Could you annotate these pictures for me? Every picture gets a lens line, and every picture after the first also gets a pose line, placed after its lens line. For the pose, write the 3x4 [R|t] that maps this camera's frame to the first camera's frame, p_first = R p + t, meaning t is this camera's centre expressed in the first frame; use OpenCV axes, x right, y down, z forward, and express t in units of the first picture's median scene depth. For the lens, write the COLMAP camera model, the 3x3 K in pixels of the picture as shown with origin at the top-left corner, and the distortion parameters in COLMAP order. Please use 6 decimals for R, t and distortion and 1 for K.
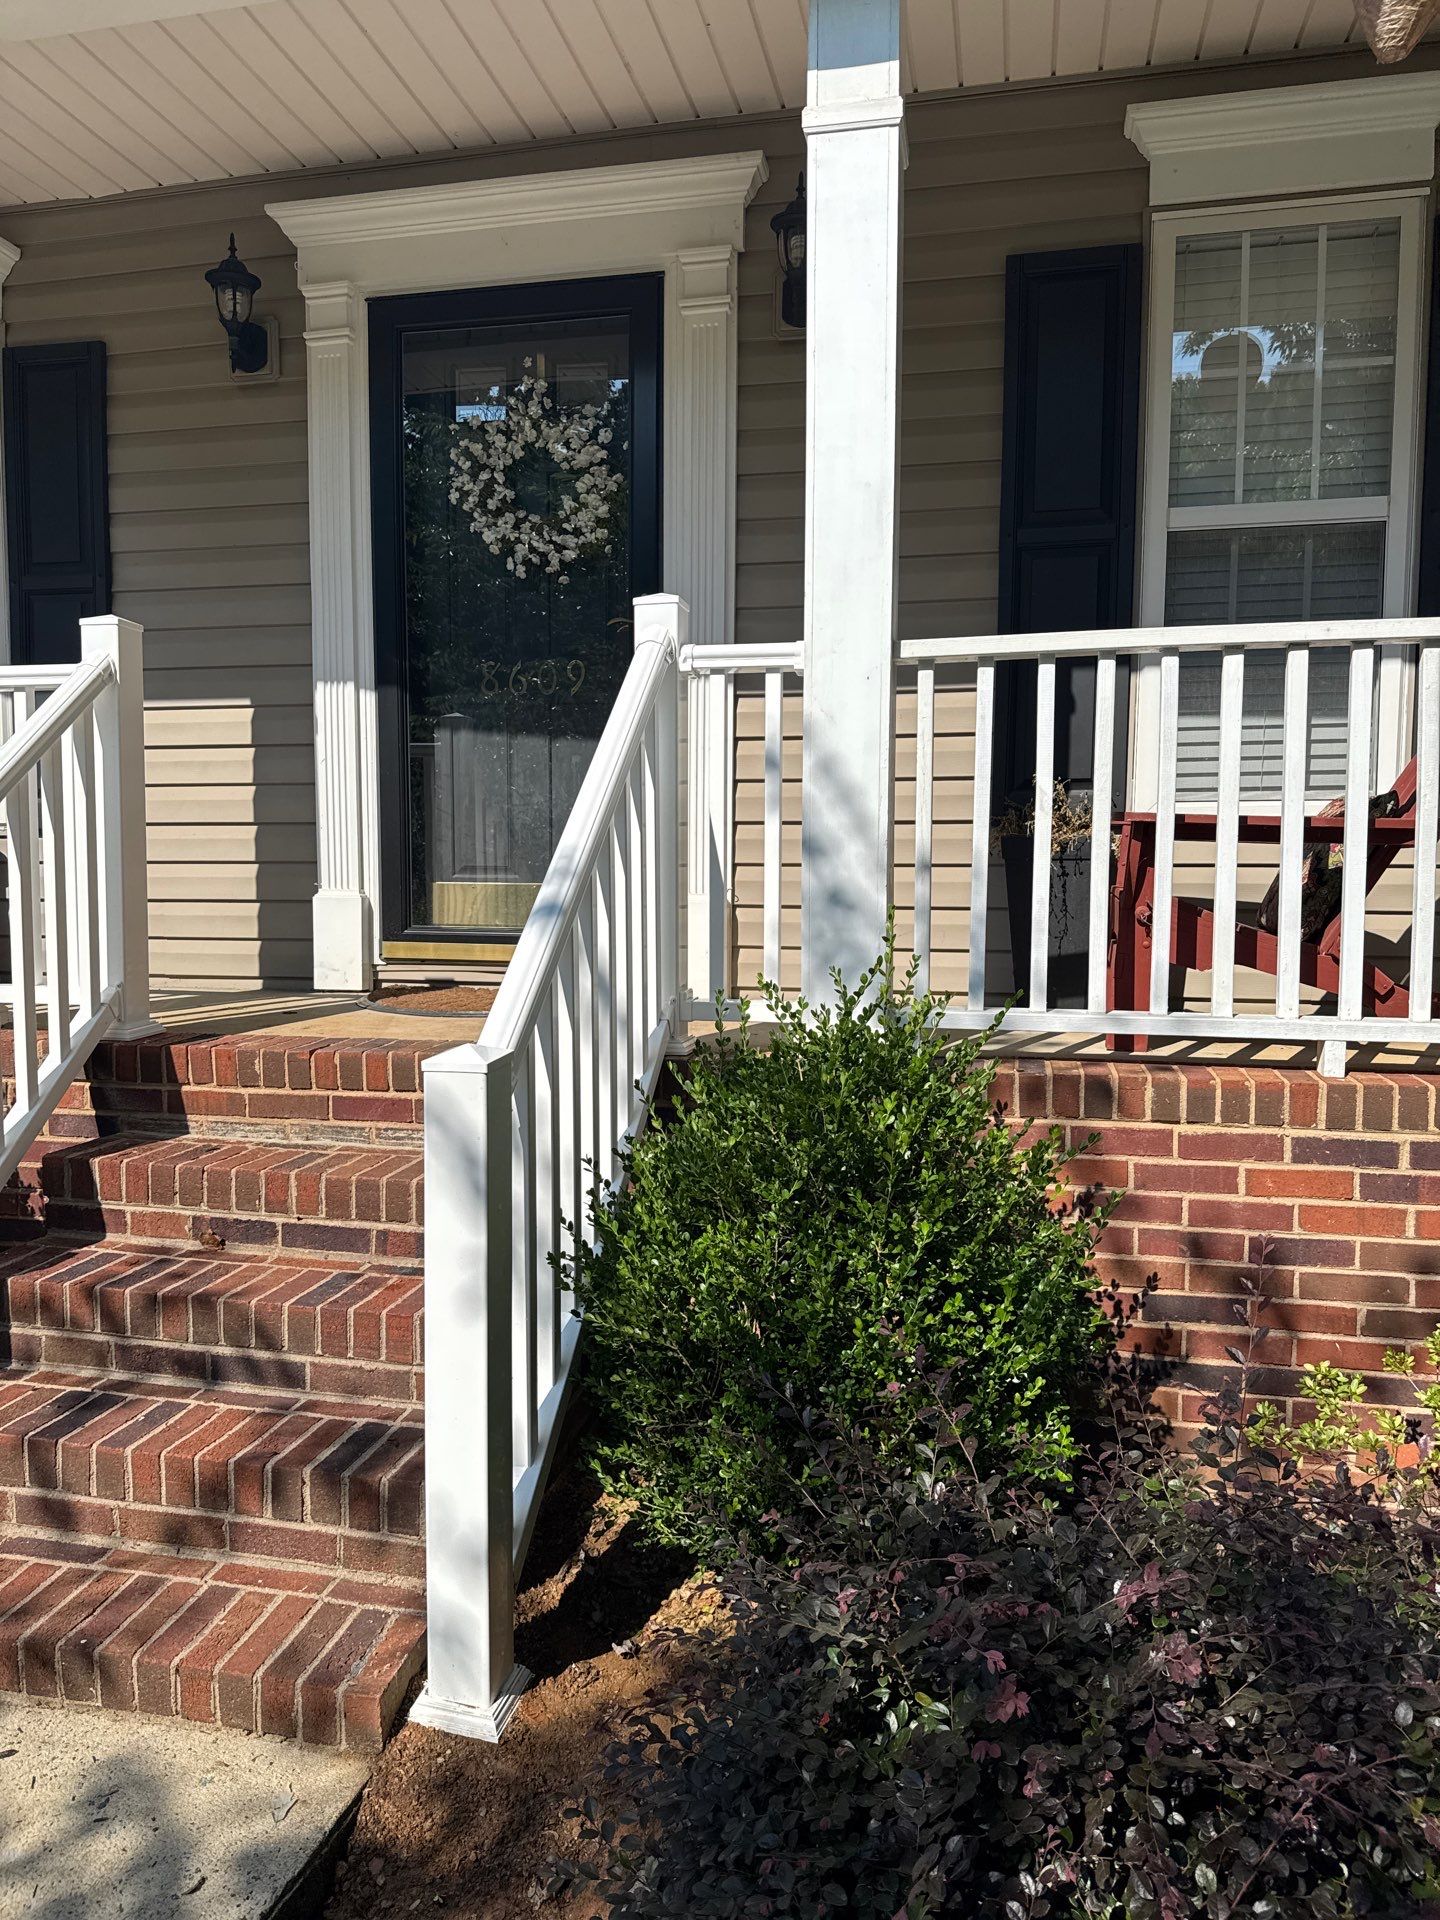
lens RADIAL K [[1480.7, 0, 719.3], [0, 1480.7, 952.9], [0, 0, 1]] dist [0.051776, -0.071324]
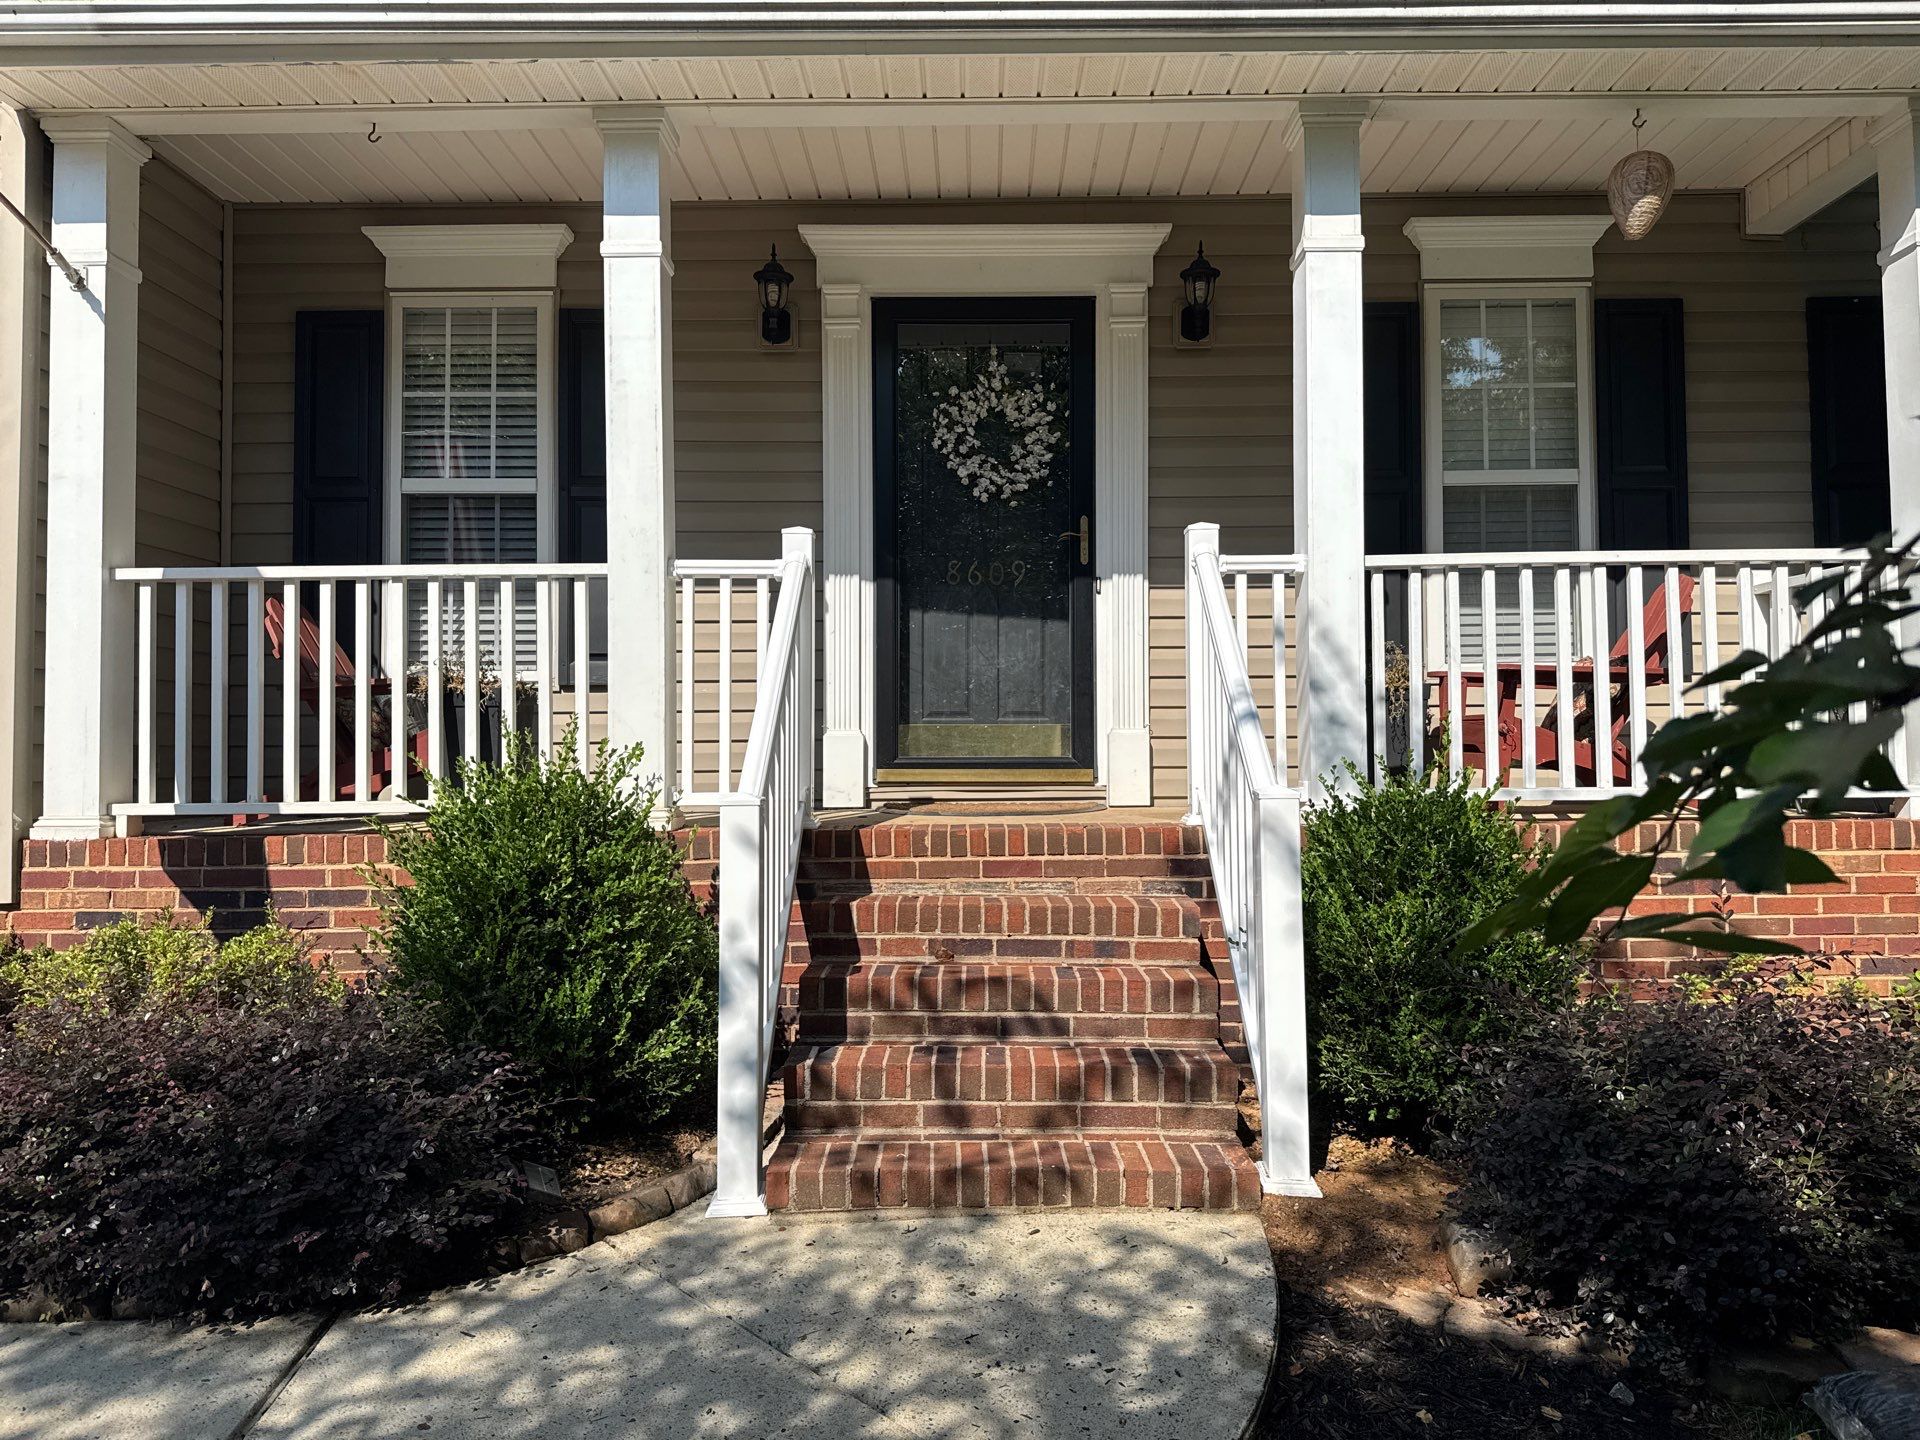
lens RADIAL K [[1482.9, 0, 956.3], [0, 1482.9, 712.9], [0, 0, 1]] dist [0.095953, -0.137923]
pose [[0.971232, -0.001390, 0.238132, -0.629551], [0.024658, 0.995195, -0.094758, 0.090411], [-0.236856, 0.097904, 0.966599, -0.387199]]
